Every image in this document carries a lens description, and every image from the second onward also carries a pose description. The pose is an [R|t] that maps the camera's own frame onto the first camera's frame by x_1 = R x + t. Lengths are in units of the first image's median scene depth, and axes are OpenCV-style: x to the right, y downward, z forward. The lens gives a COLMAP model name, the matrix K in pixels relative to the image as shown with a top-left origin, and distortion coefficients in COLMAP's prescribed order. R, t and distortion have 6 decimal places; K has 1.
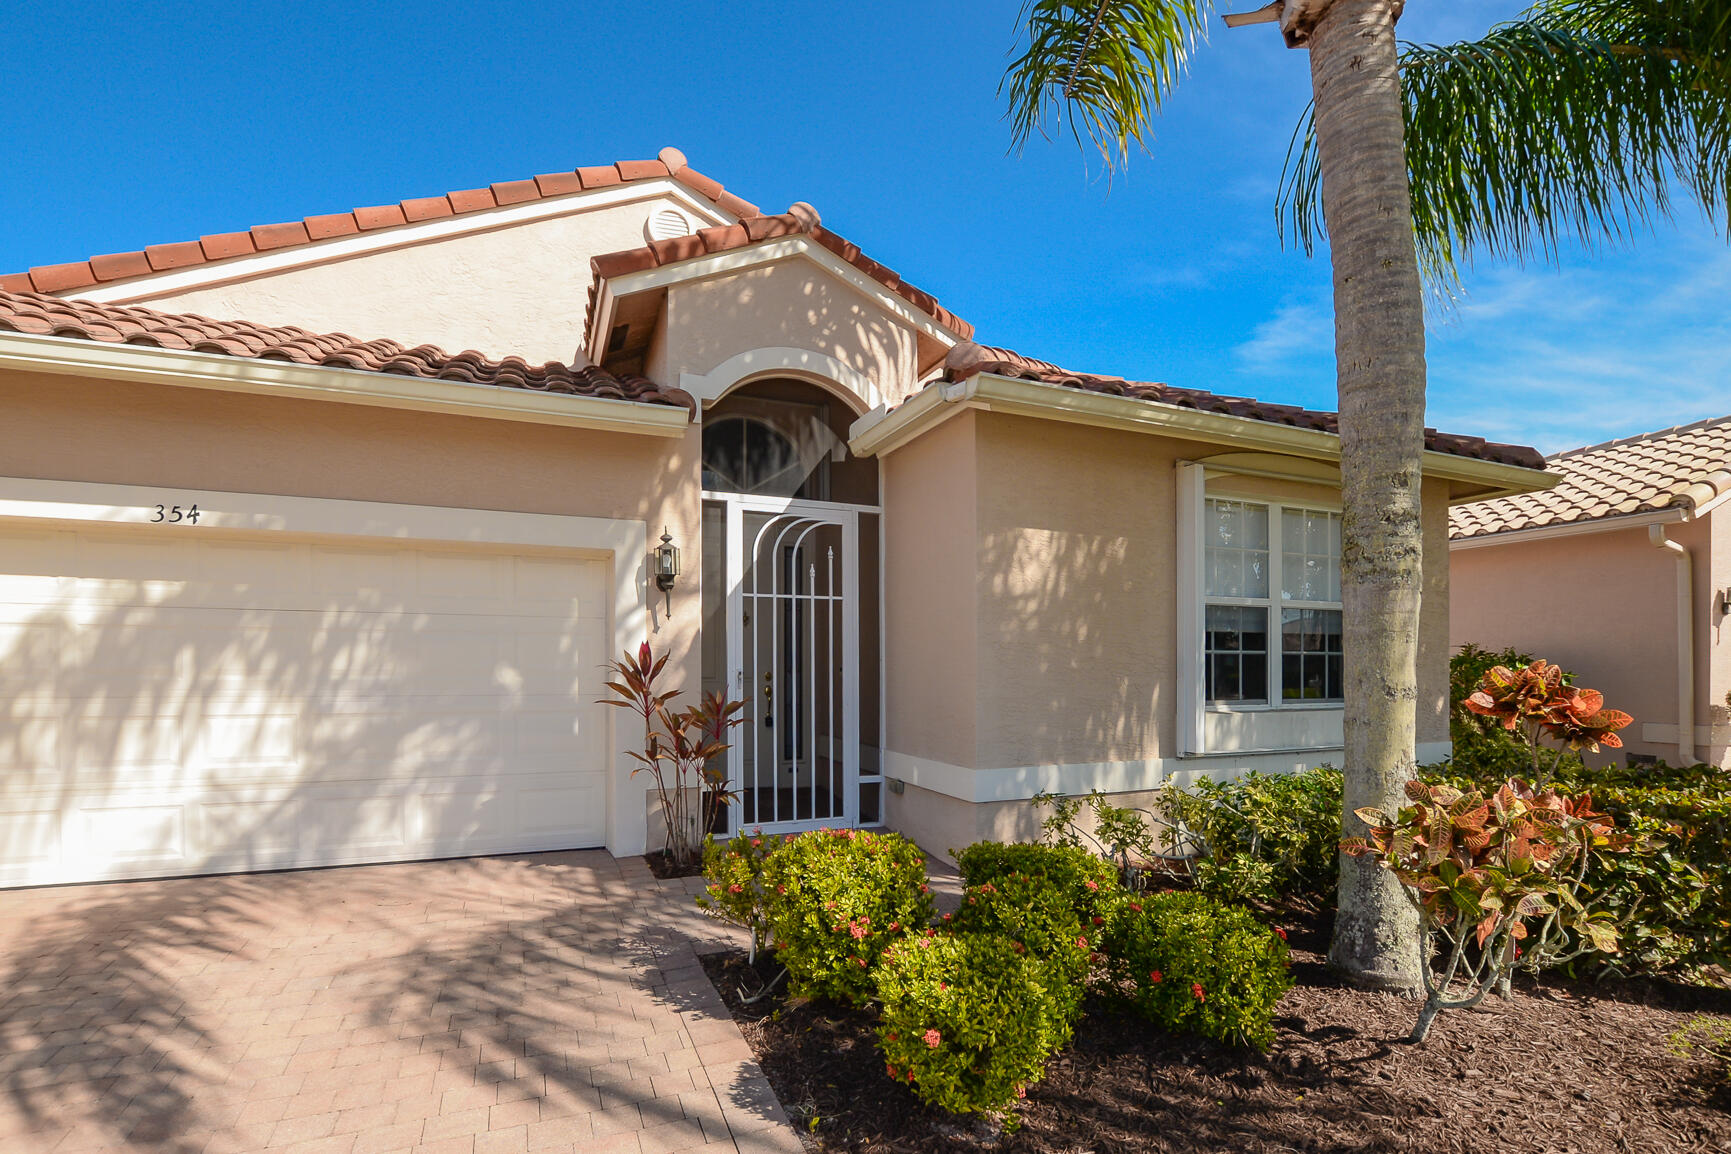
lens RADIAL K [[840.0, 0, 861.3], [0, 840.0, 672.1], [0, 0, 1]] dist [-0.018519, -0.000212]
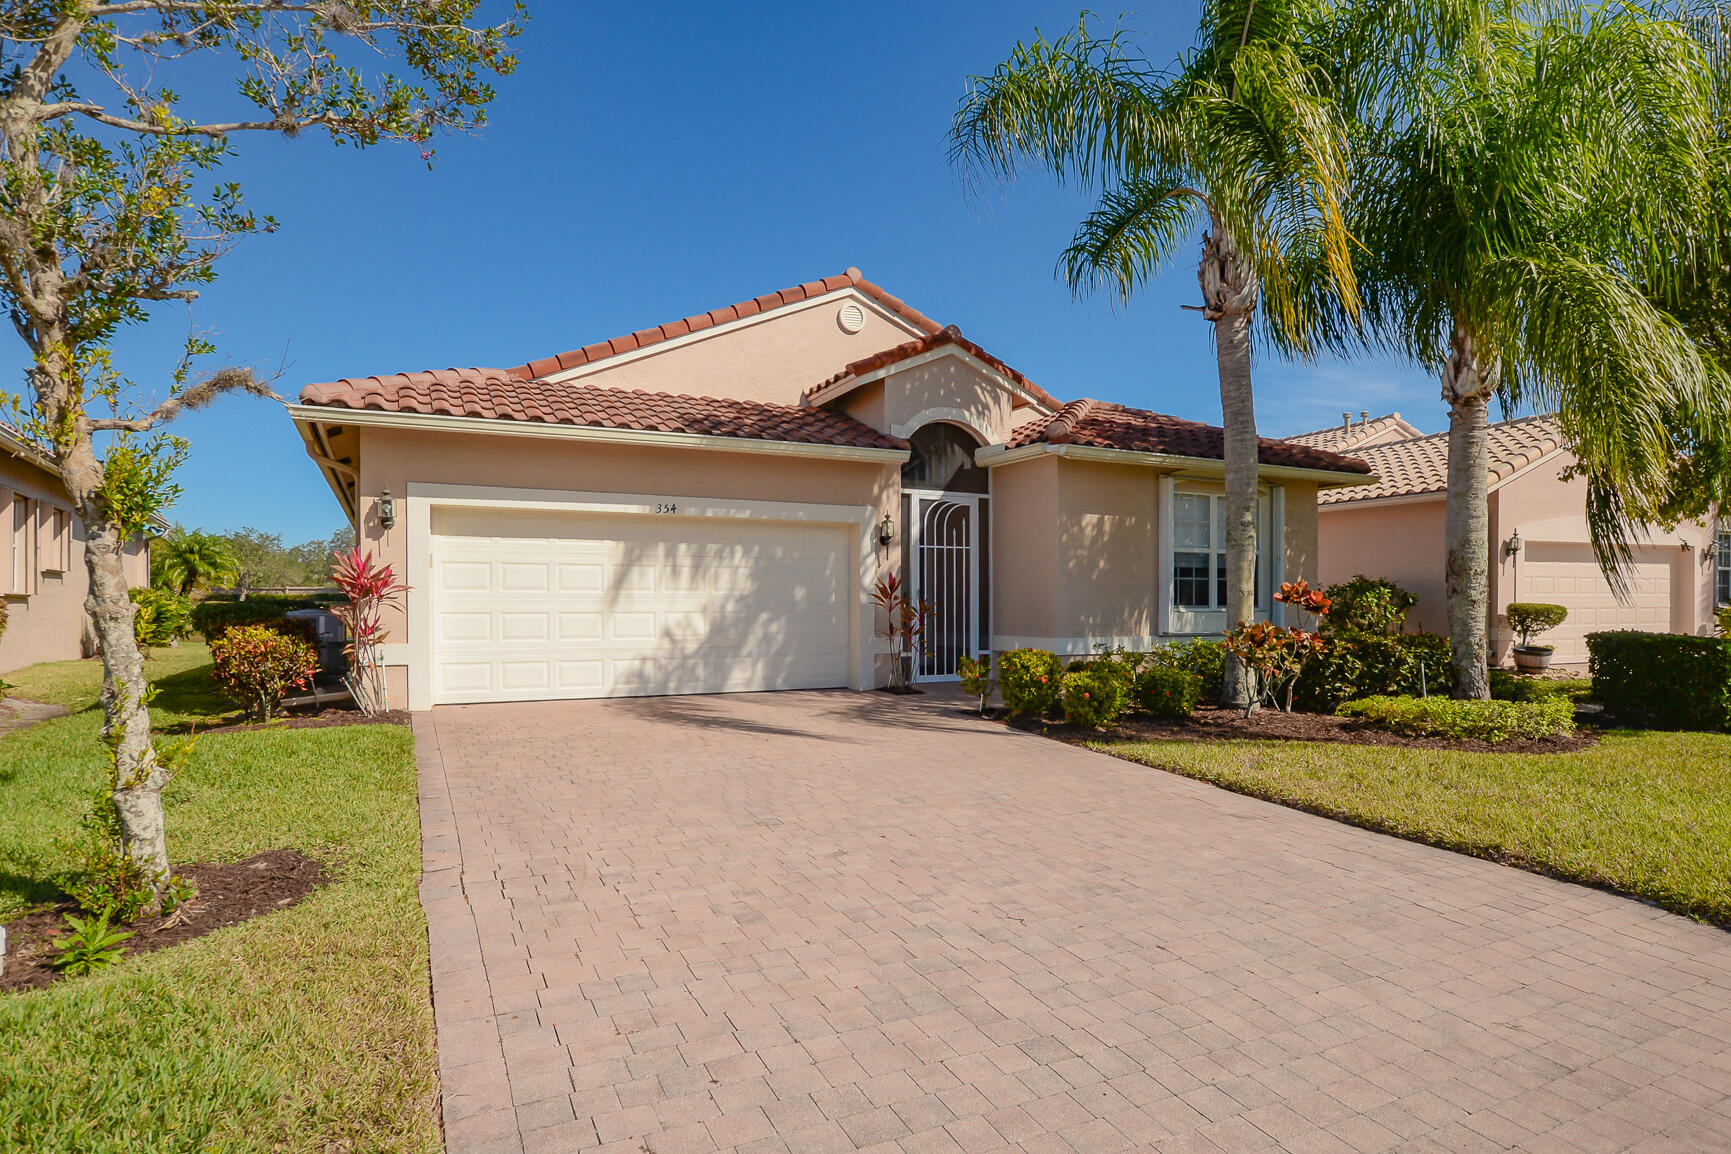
lens RADIAL K [[951.3, 0, 866.4], [0, 951.3, 613.8], [0, 0, 1]] dist [-0.002393, -0.000420]
pose [[0.997779, -0.002627, 0.066558, -0.392346], [0.002222, 0.999979, 0.006169, 0.038407], [-0.066573, -0.006008, 0.997763, -1.015882]]
